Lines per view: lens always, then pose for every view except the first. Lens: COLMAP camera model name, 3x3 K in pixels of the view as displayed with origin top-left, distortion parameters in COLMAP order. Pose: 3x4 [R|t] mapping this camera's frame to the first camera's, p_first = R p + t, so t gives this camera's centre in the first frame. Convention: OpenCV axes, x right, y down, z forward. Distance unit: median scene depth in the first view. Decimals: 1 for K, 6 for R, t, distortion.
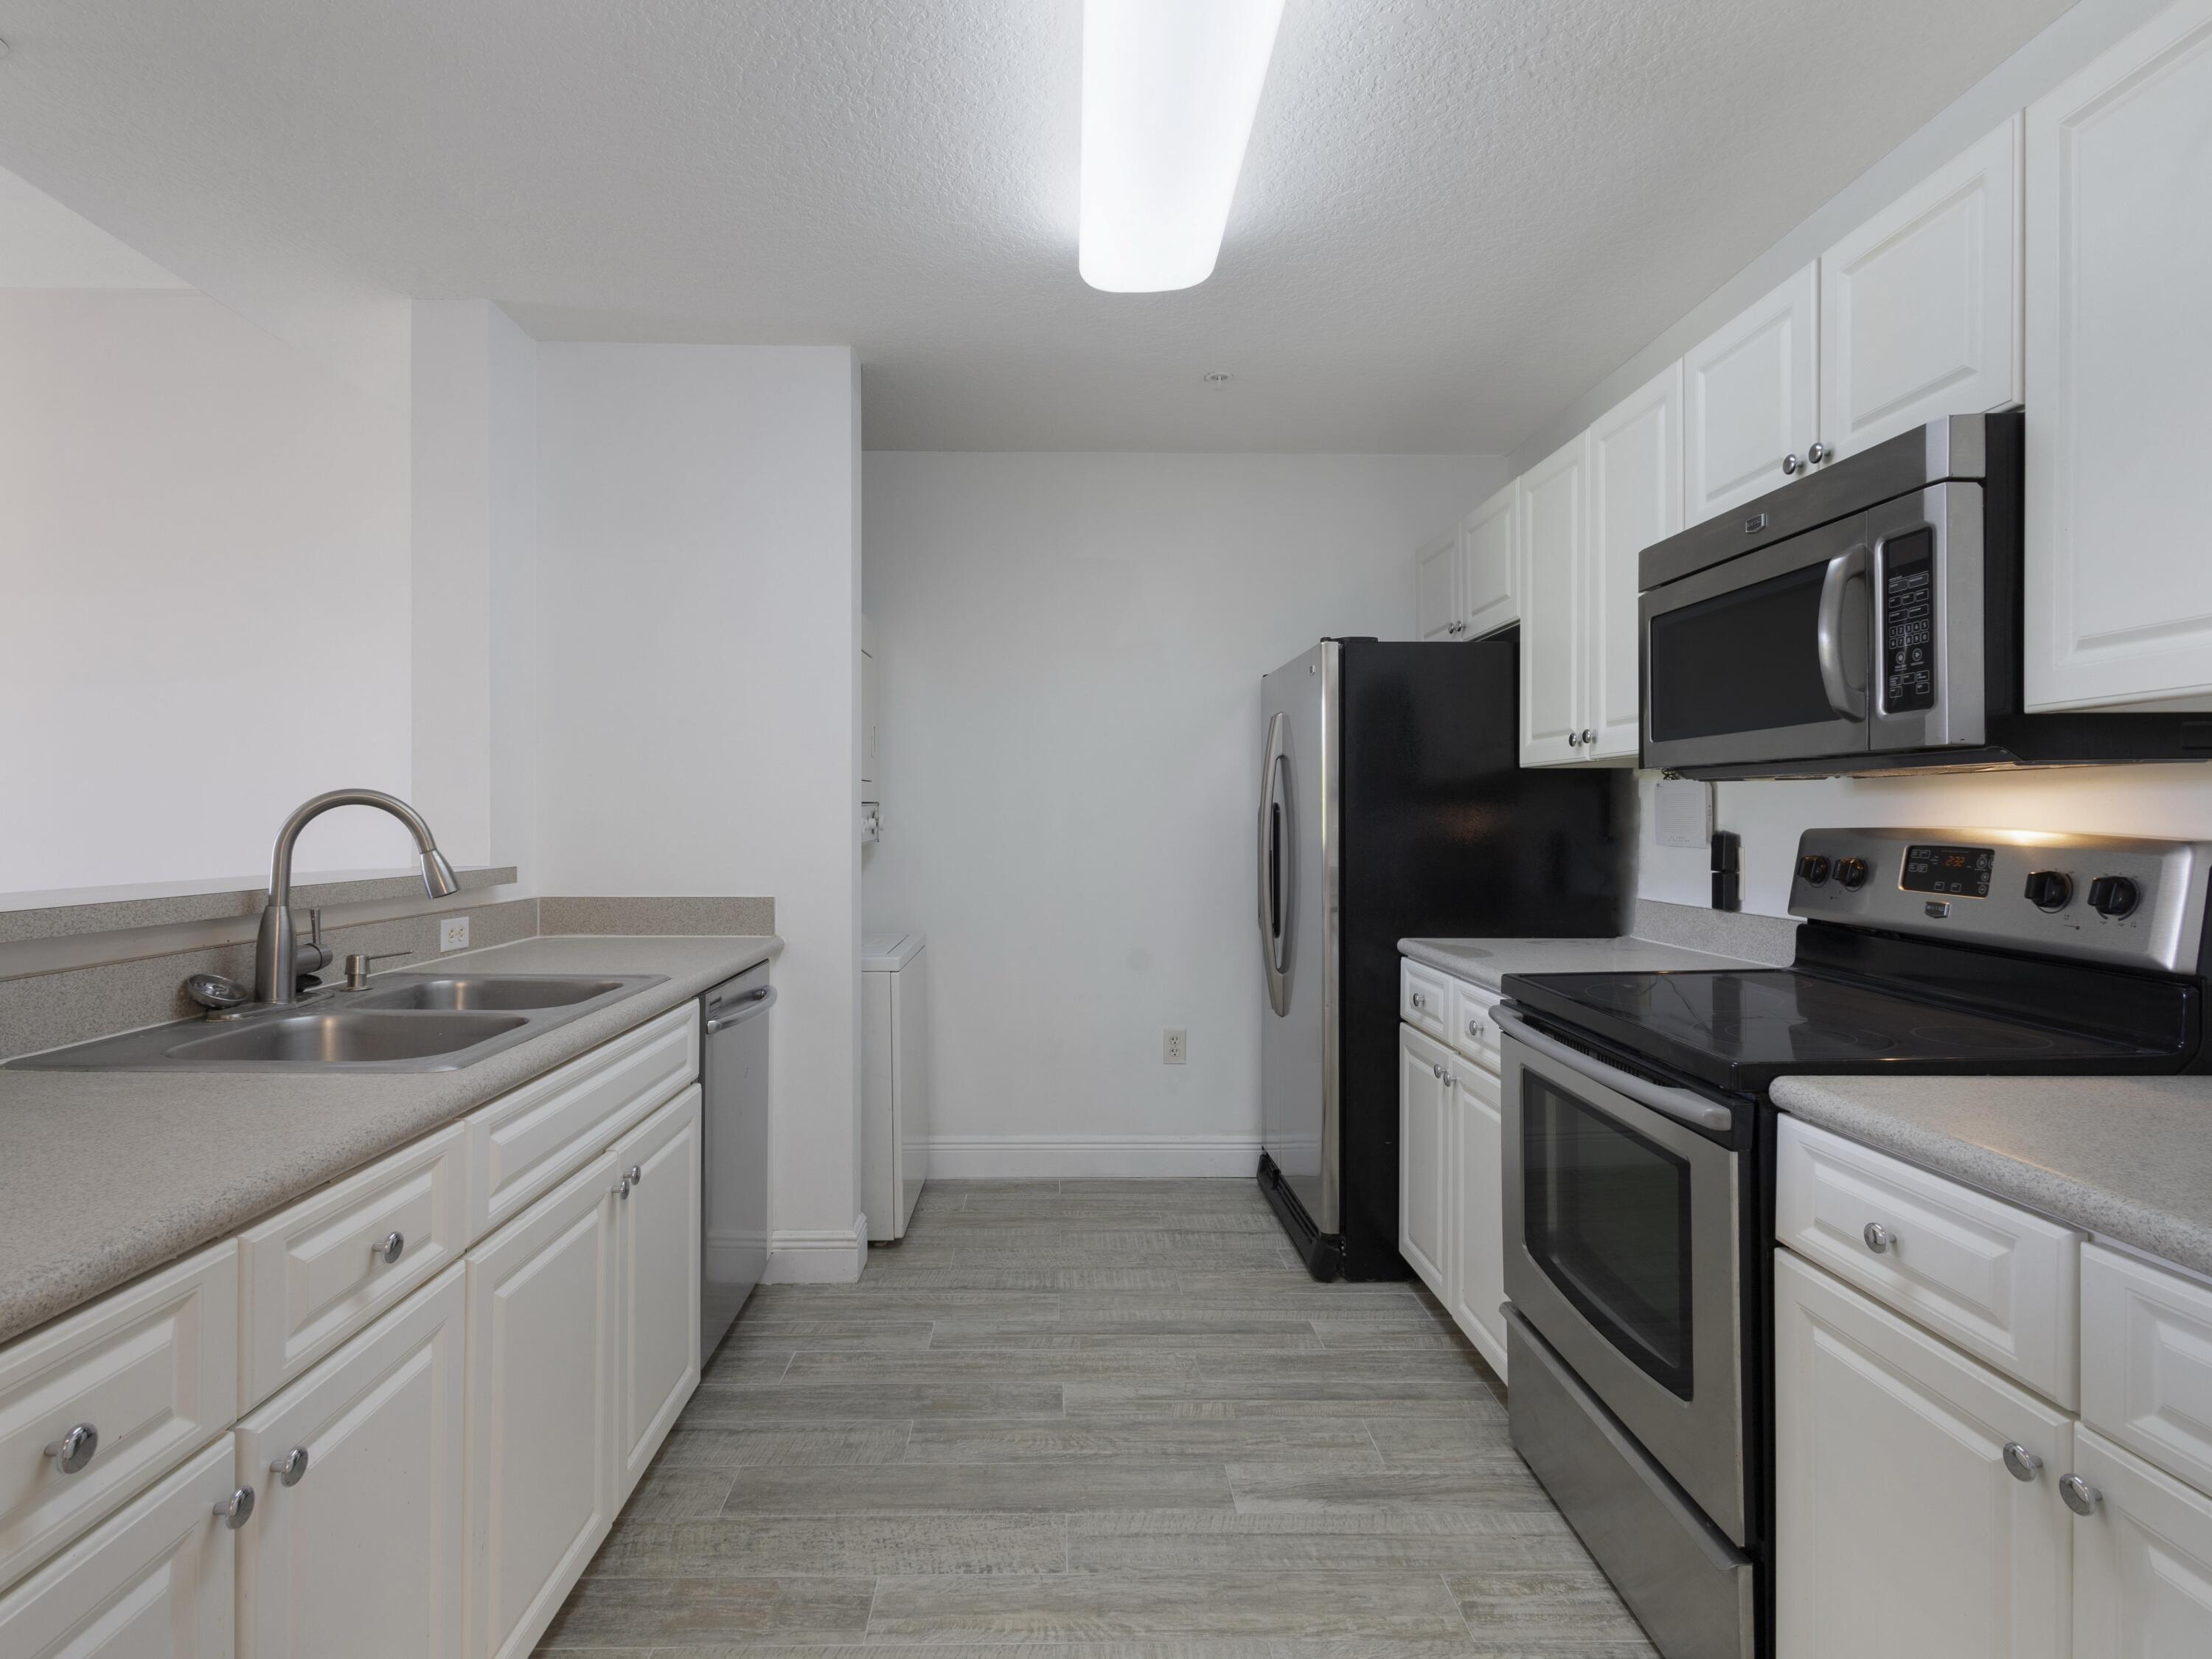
lens RADIAL K [[1088.5, 0, 1140.1], [0, 1088.5, 824.2], [0, 0, 1]] dist [0.009372, -0.002705]
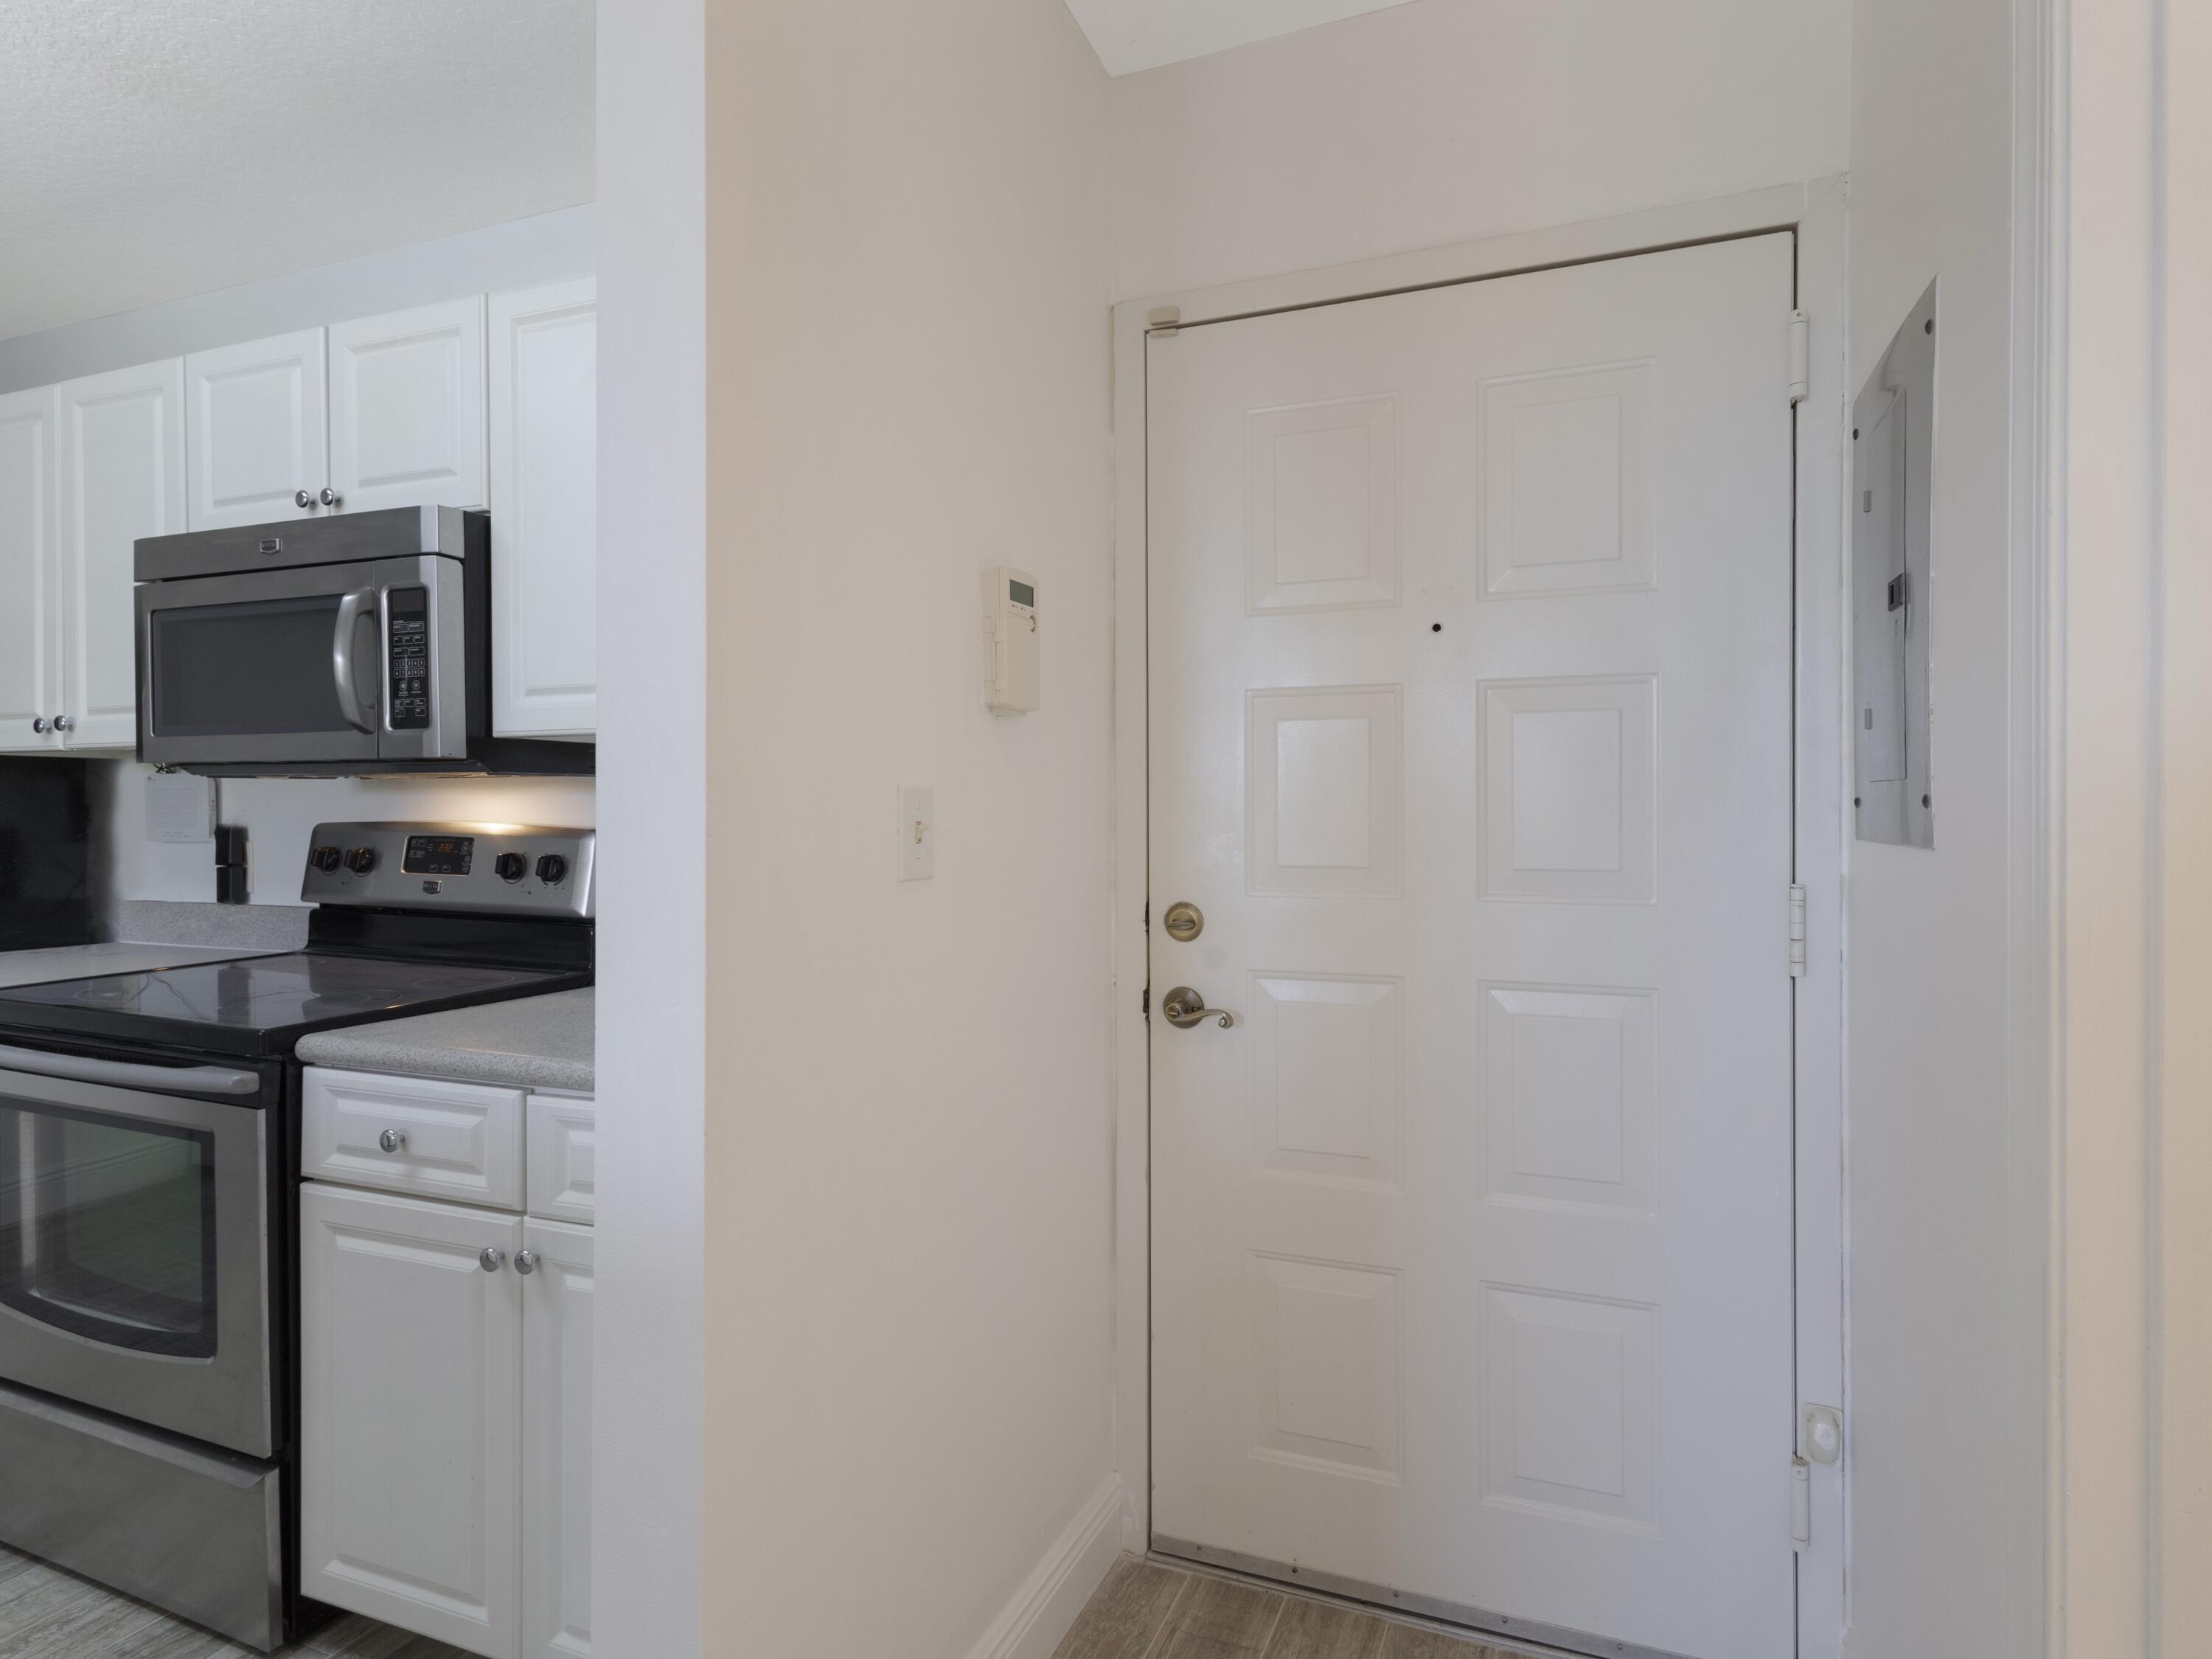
lens RADIAL K [[1088.5, 0, 1140.1], [0, 1088.5, 824.2], [0, 0, 1]] dist [0.009372, -0.002705]
pose [[0.354184, -0.008201, 0.935140, -0.171008], [0.003262, 0.999966, 0.007534, -0.000323], [-0.935170, 0.000382, 0.354199, -0.225172]]
